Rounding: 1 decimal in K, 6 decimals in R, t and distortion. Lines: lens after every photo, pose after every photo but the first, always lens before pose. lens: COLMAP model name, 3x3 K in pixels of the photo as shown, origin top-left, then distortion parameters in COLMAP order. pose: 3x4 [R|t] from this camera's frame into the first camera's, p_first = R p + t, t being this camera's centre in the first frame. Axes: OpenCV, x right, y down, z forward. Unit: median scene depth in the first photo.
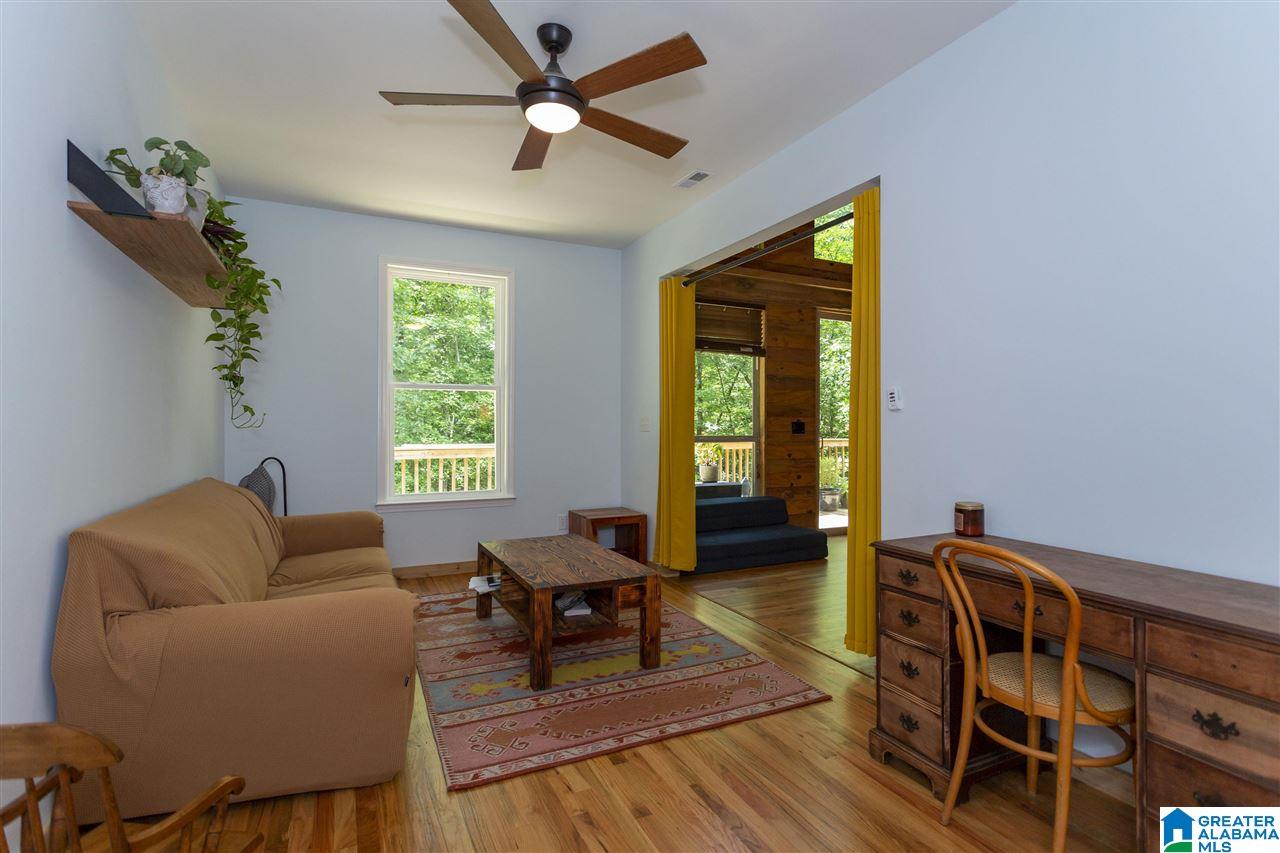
lens RADIAL K [[605.9, 0, 617.2], [0, 605.9, 426.1], [0, 0, 1]] dist [0.000455, 0.000387]
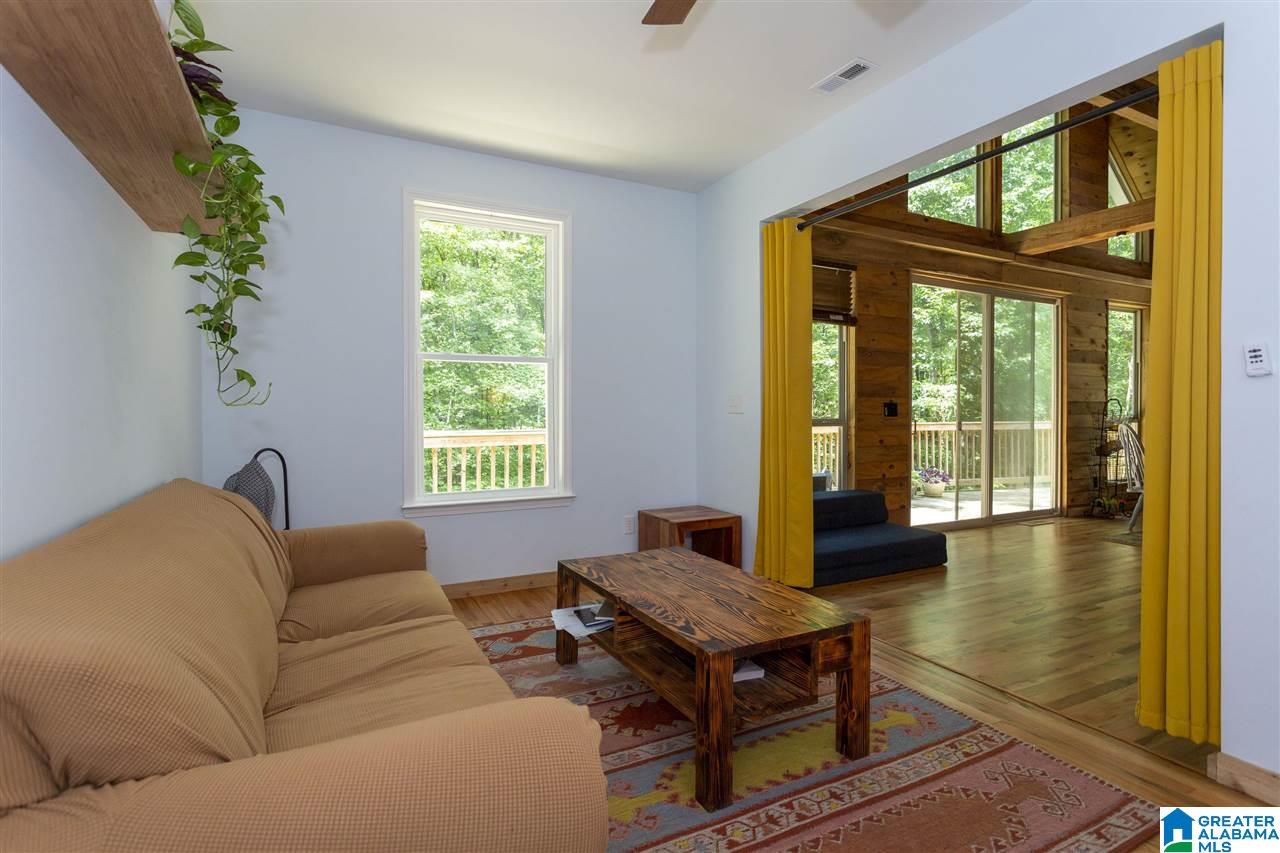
lens RADIAL K [[611.8, 0, 637.7], [0, 611.8, 419.8], [0, 0, 1]] dist [0.003220, -0.000408]
pose [[0.998761, -0.002861, 0.049687, -0.159672], [0.002182, 0.999904, 0.013704, 0.007073], [-0.049721, -0.013579, 0.998671, 0.234226]]
